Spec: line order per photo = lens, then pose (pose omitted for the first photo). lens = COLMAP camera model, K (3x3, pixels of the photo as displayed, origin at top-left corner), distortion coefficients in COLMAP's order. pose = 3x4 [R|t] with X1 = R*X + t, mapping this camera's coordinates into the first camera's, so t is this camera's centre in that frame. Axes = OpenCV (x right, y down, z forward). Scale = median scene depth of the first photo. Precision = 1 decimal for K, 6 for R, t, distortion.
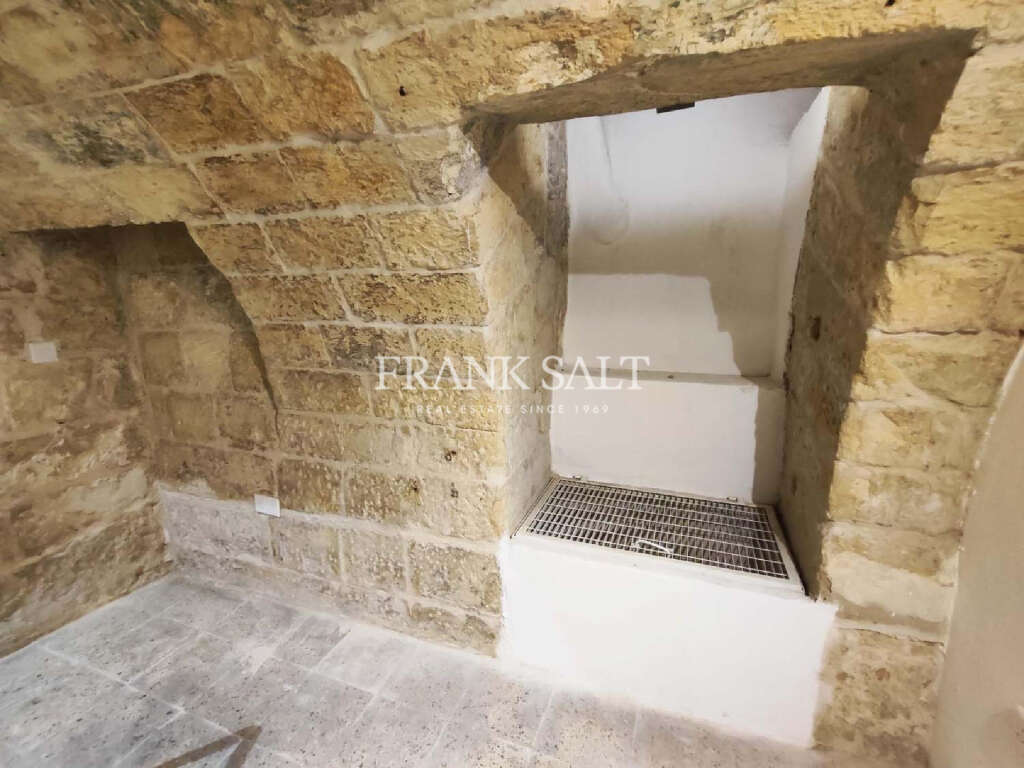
lens RADIAL K [[462.7, 0, 510.8], [0, 462.7, 373.8], [0, 0, 1]] dist [-0.017334, 0.005088]
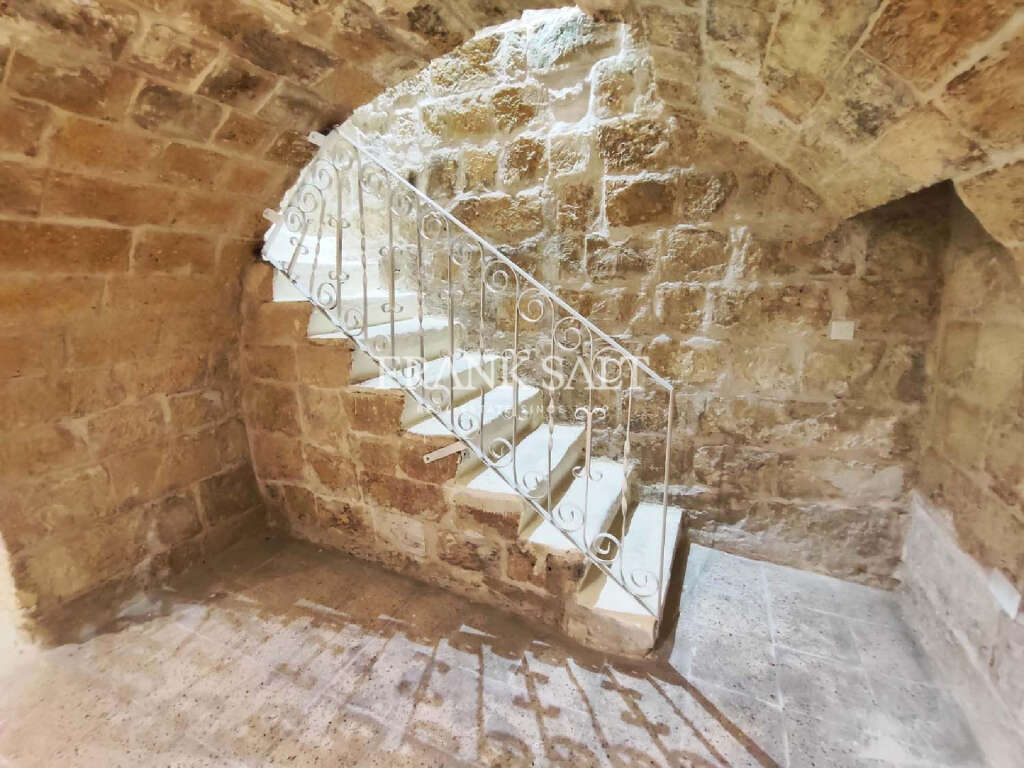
lens RADIAL K [[462.7, 0, 507.2], [0, 462.7, 374.1], [0, 0, 1]] dist [-0.017334, 0.005088]
pose [[-0.074018, 0.194937, -0.978019, 0.113519], [-0.151216, 0.967175, 0.204220, -0.048442], [0.985726, 0.163008, -0.042111, 0.282558]]
